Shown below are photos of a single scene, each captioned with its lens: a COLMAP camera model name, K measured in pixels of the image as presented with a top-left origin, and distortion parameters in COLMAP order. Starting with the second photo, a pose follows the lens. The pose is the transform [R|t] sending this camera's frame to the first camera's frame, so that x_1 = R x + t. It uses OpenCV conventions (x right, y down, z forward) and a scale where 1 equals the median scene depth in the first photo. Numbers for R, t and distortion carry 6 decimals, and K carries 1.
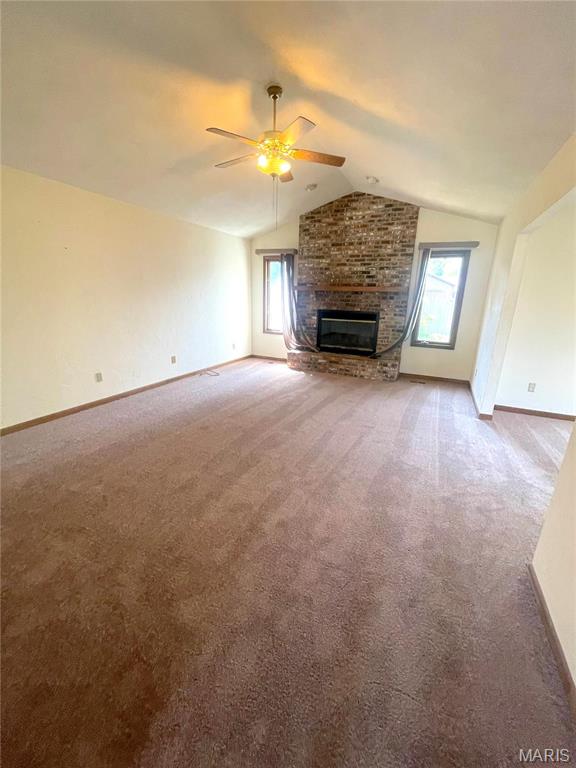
lens RADIAL K [[307.6, 0, 286.4], [0, 307.6, 381.3], [0, 0, 1]] dist [0.000351, 0.000055]
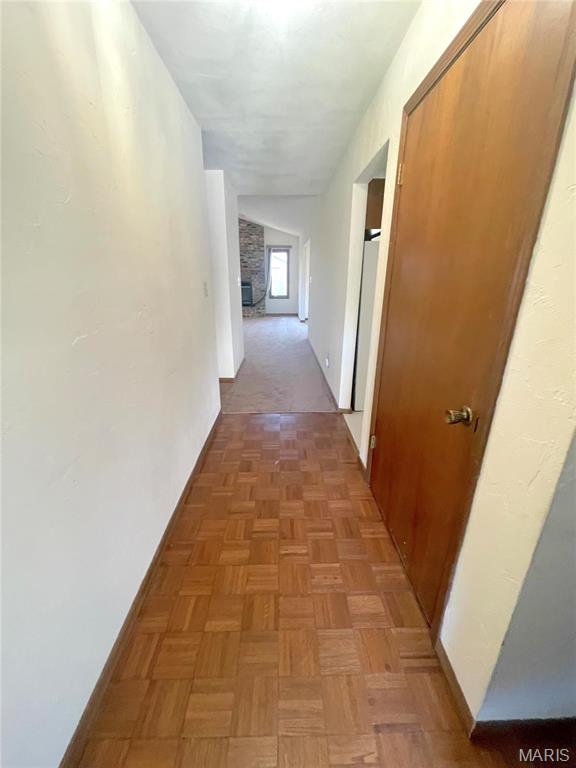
lens RADIAL K [[307.6, 0, 286.4], [0, 307.6, 381.3], [0, 0, 1]] dist [0.000351, 0.000055]
pose [[0.893305, -0.170266, 0.415951, -0.421075], [0.139226, 0.984773, 0.104104, 0.225683], [-0.427343, -0.035085, 0.903409, -0.870096]]
